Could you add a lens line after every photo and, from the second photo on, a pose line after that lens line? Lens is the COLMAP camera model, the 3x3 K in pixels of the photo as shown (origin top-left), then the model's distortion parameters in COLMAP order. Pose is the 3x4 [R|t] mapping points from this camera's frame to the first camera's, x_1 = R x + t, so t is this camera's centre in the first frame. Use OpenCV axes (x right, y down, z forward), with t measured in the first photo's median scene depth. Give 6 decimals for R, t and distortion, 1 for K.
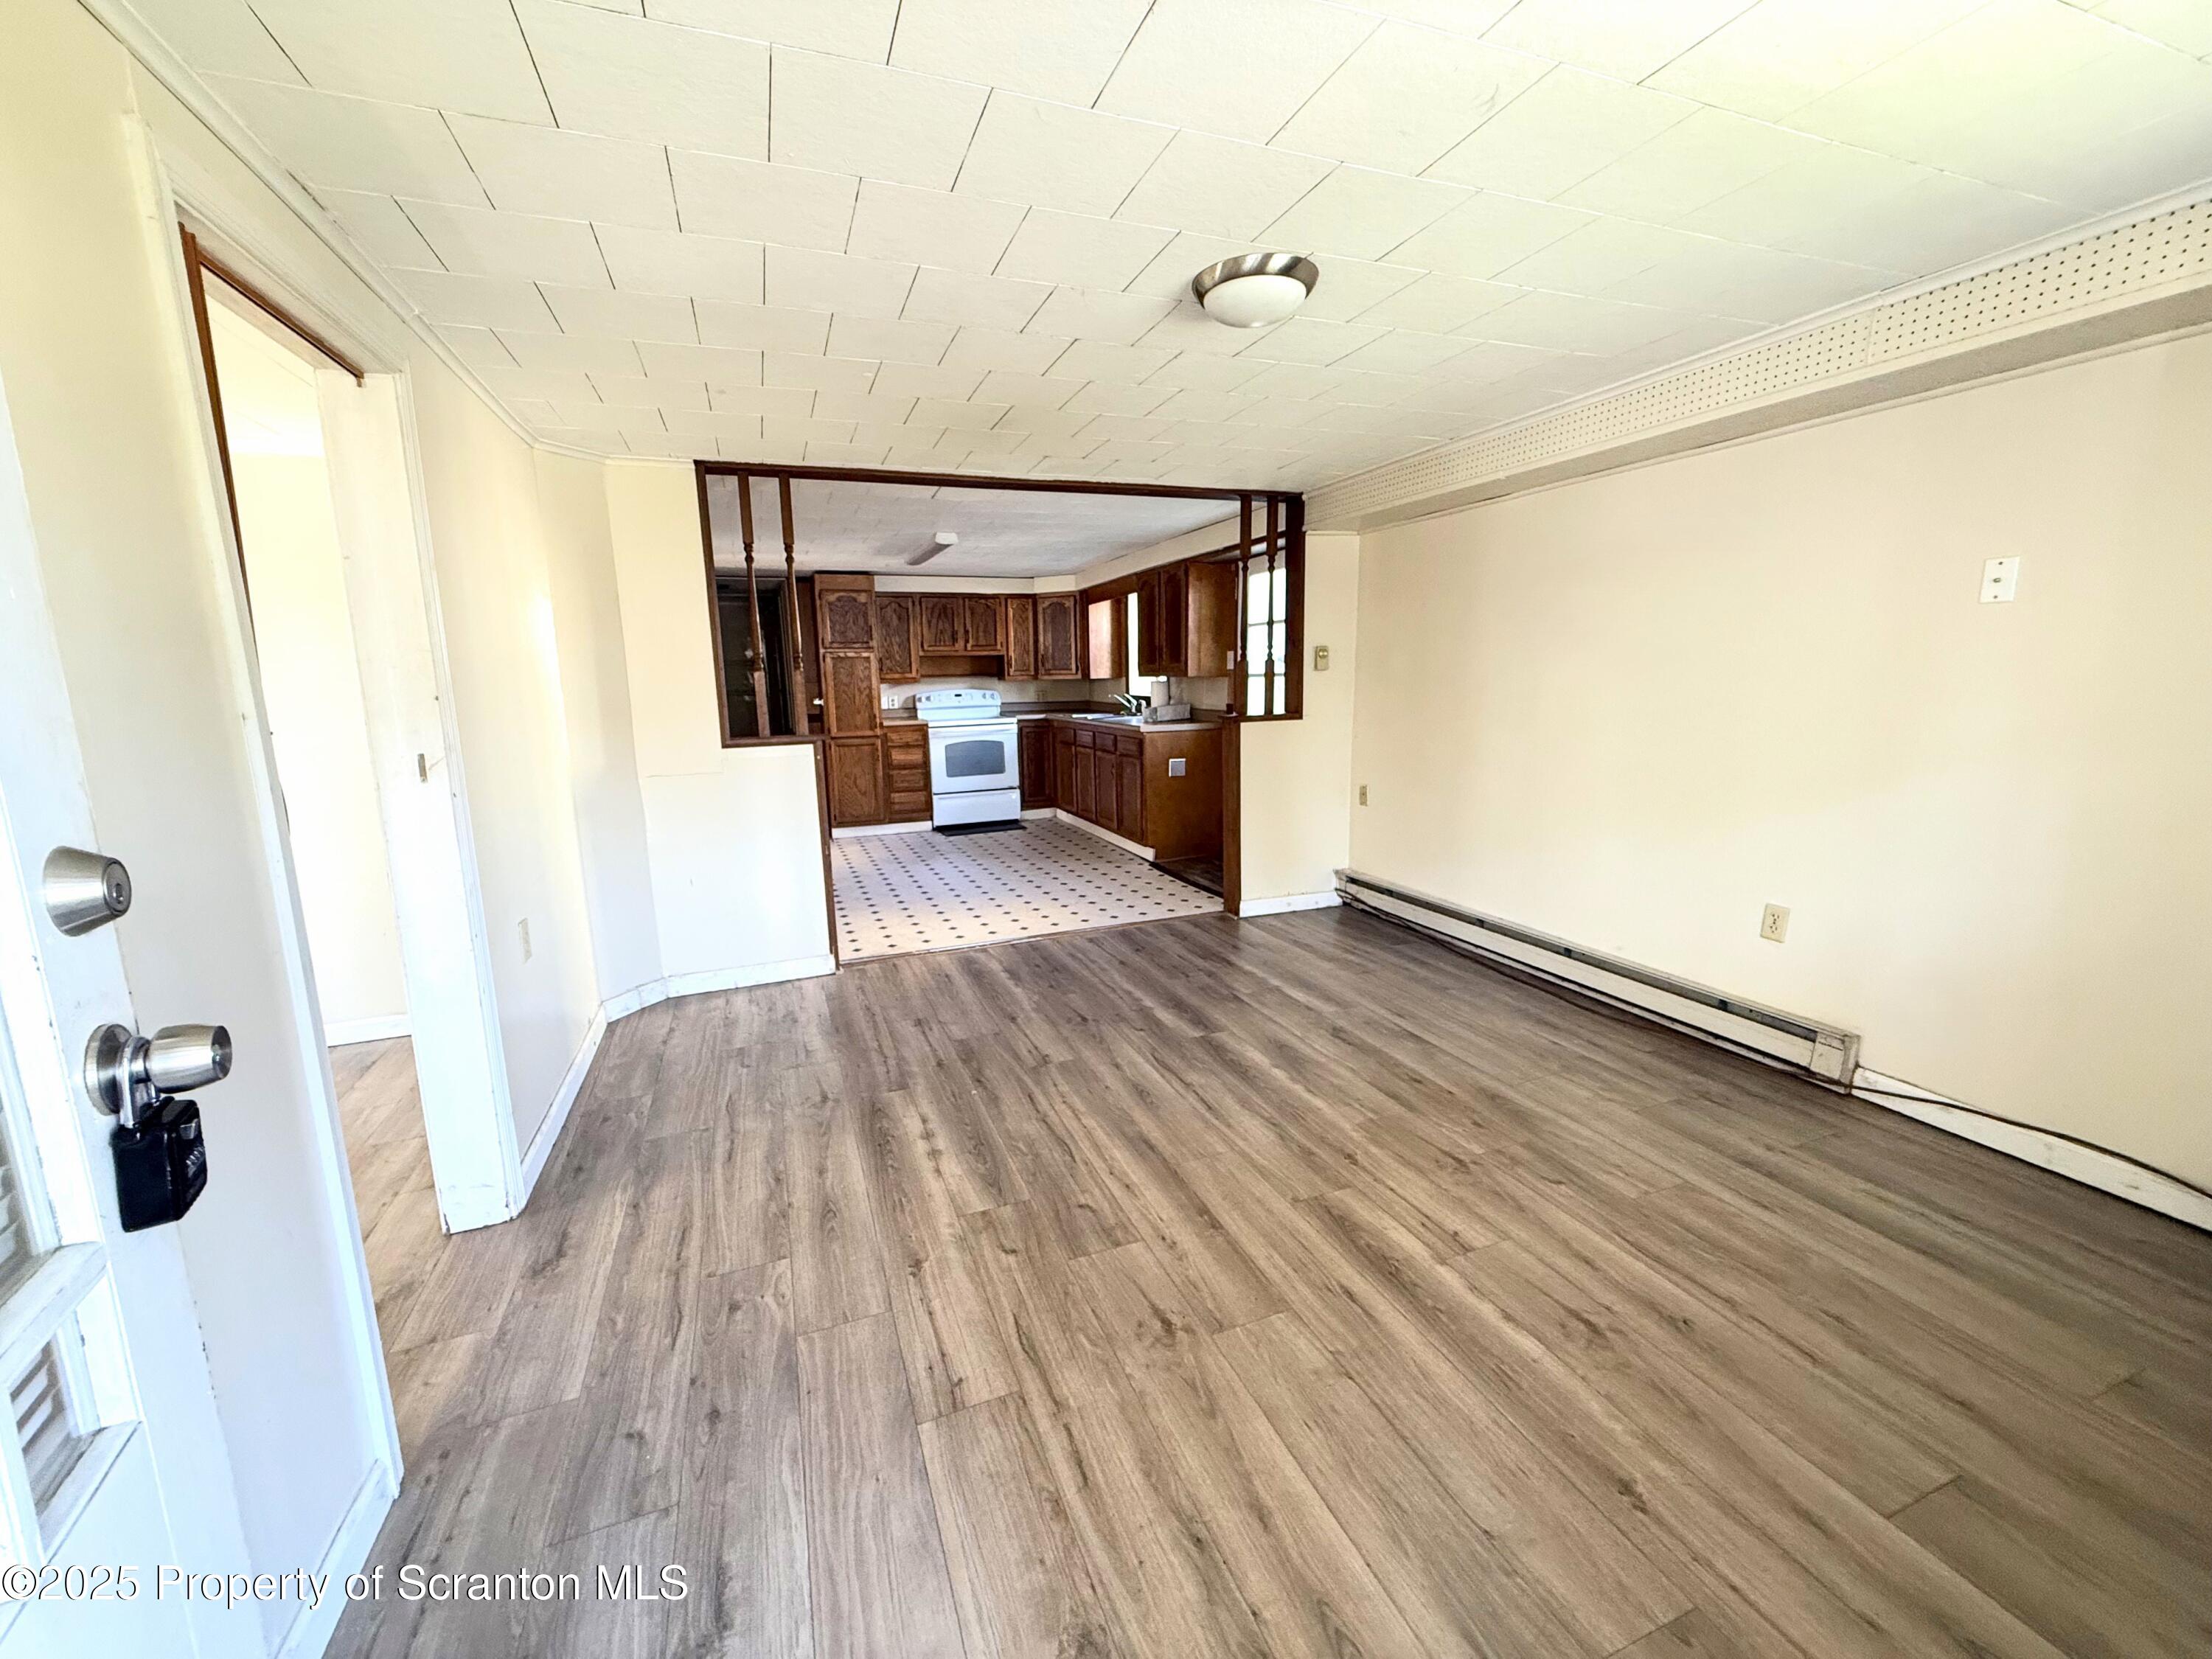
lens RADIAL K [[886.8, 0, 1098.7], [0, 886.8, 827.6], [0, 0, 1]] dist [-0.000972, 0.000197]
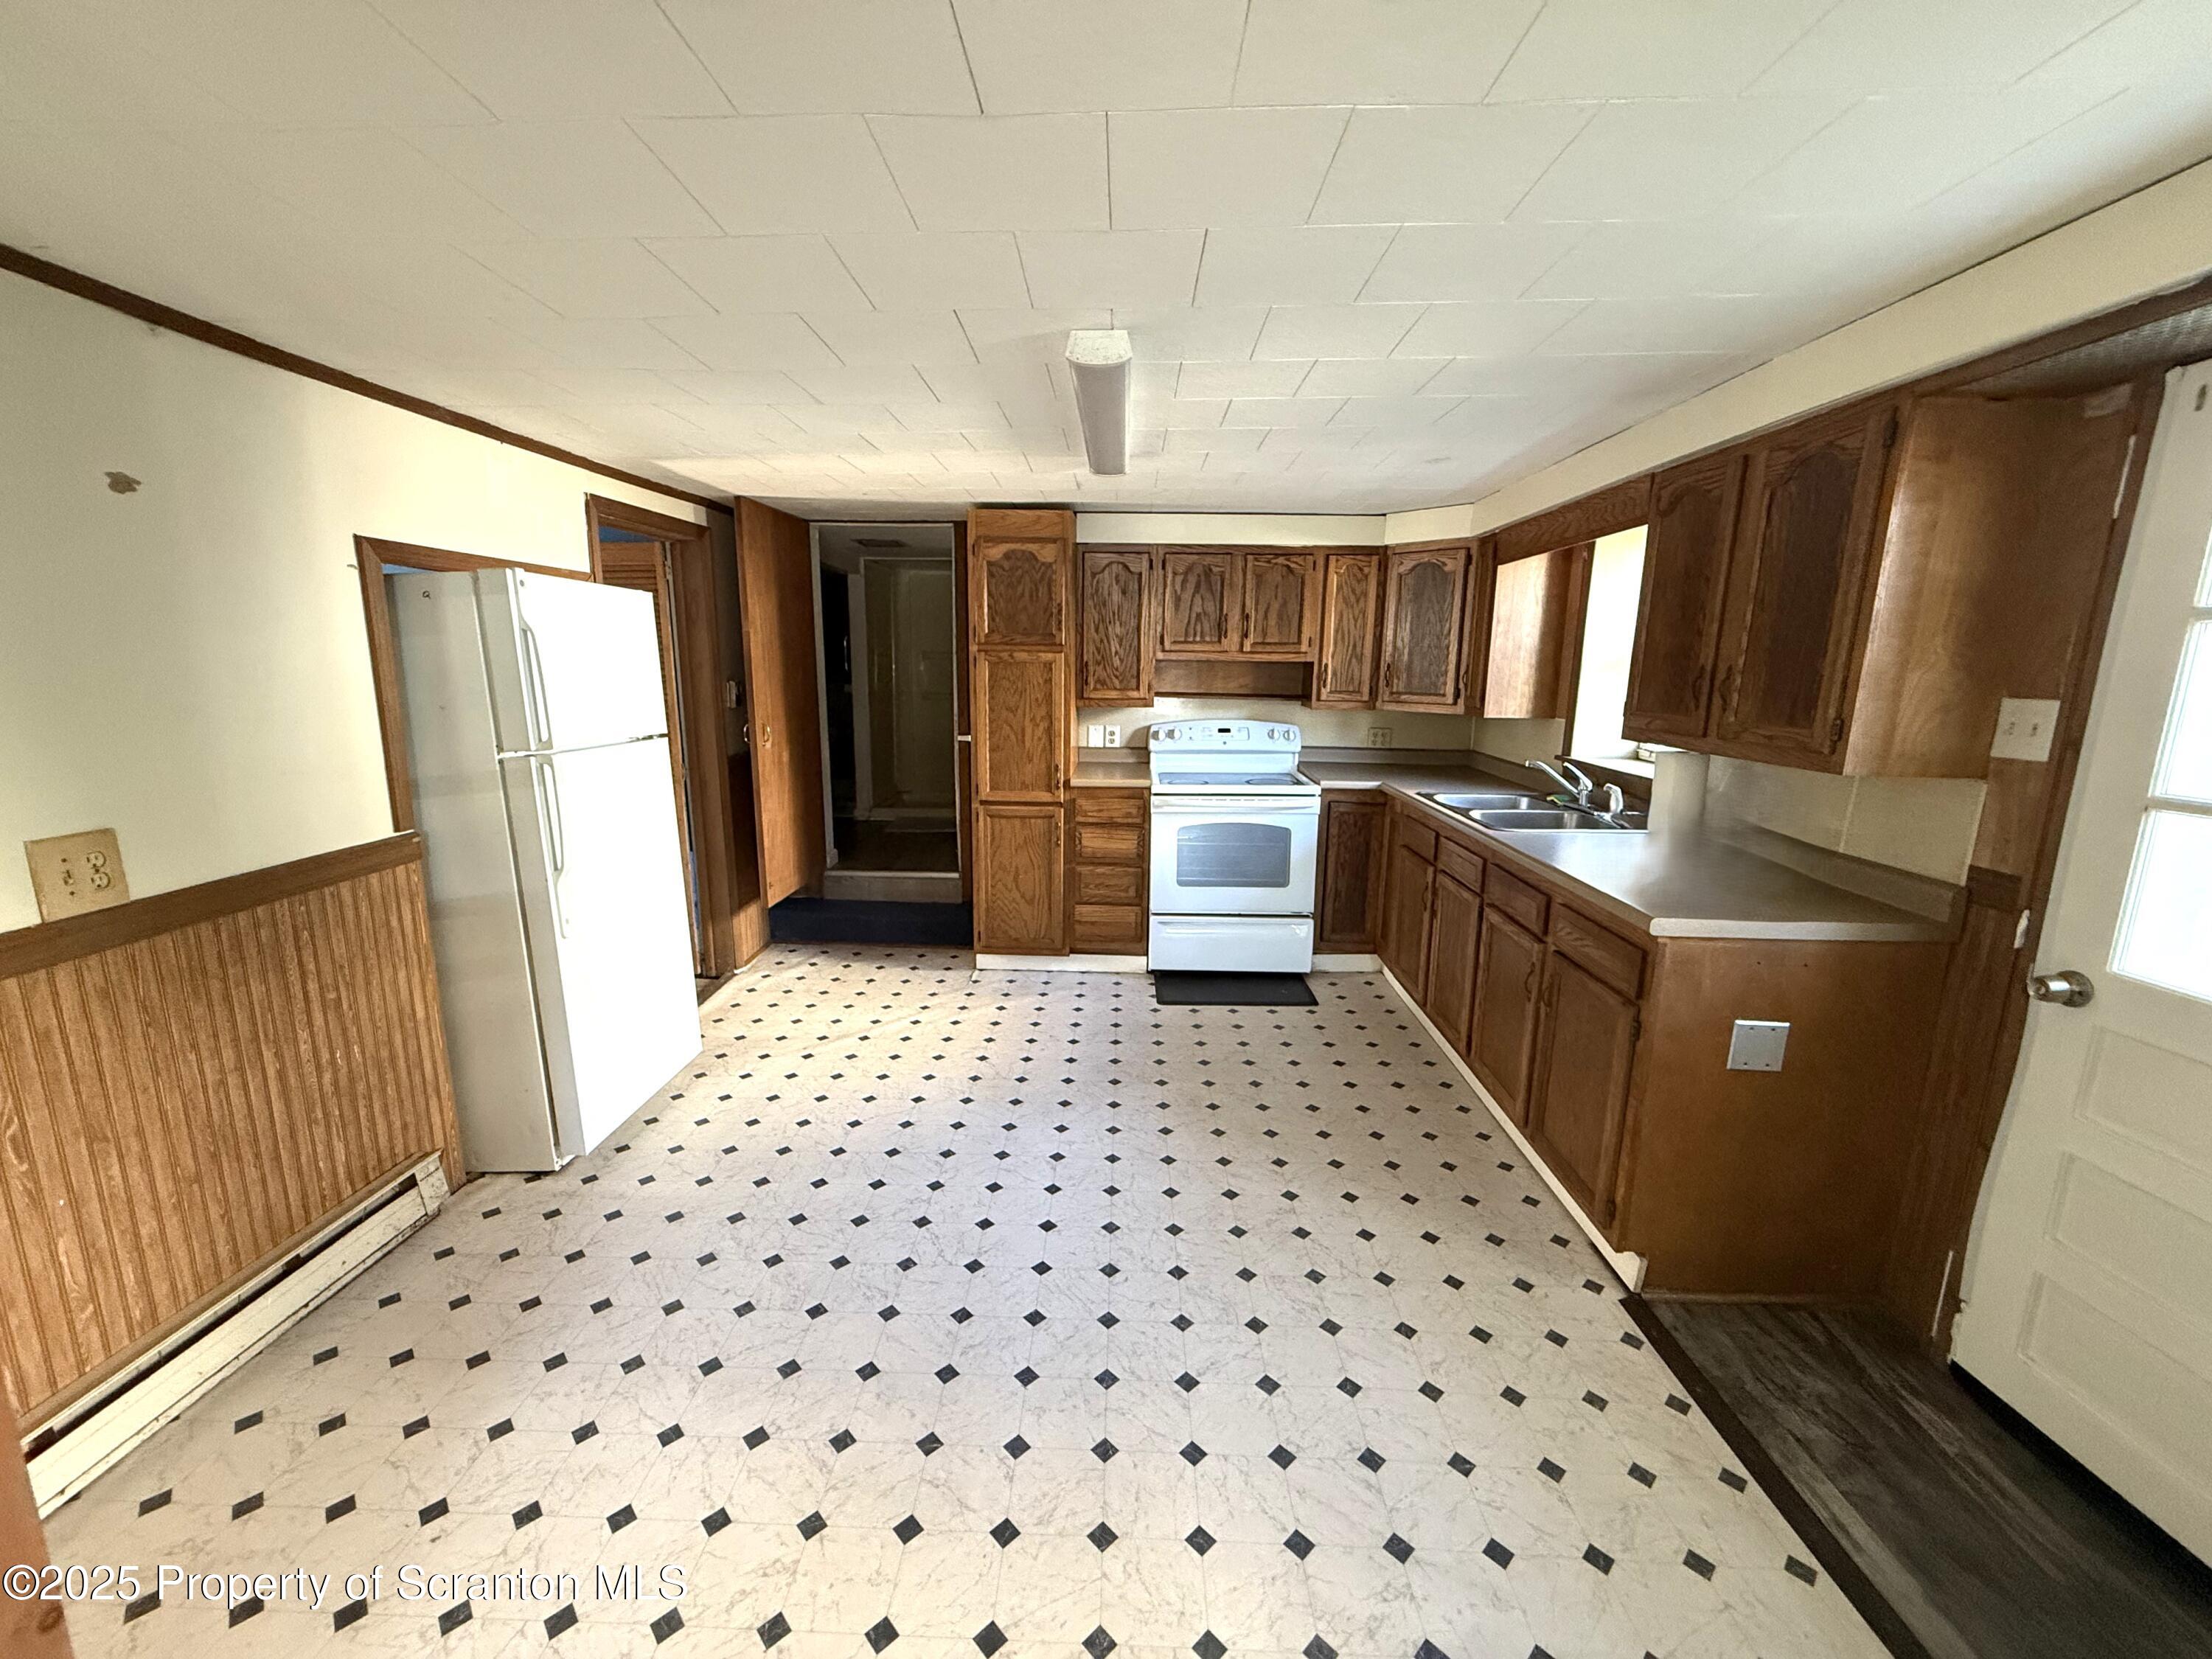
lens RADIAL K [[886.8, 0, 1091.4], [0, 886.8, 826.2], [0, 0, 1]] dist [-0.000972, 0.000197]
pose [[0.919830, 0.103434, -0.378436, -0.018201], [-0.096745, 0.994632, 0.036702, -0.109720], [0.380200, 0.002852, 0.924900, 0.485172]]
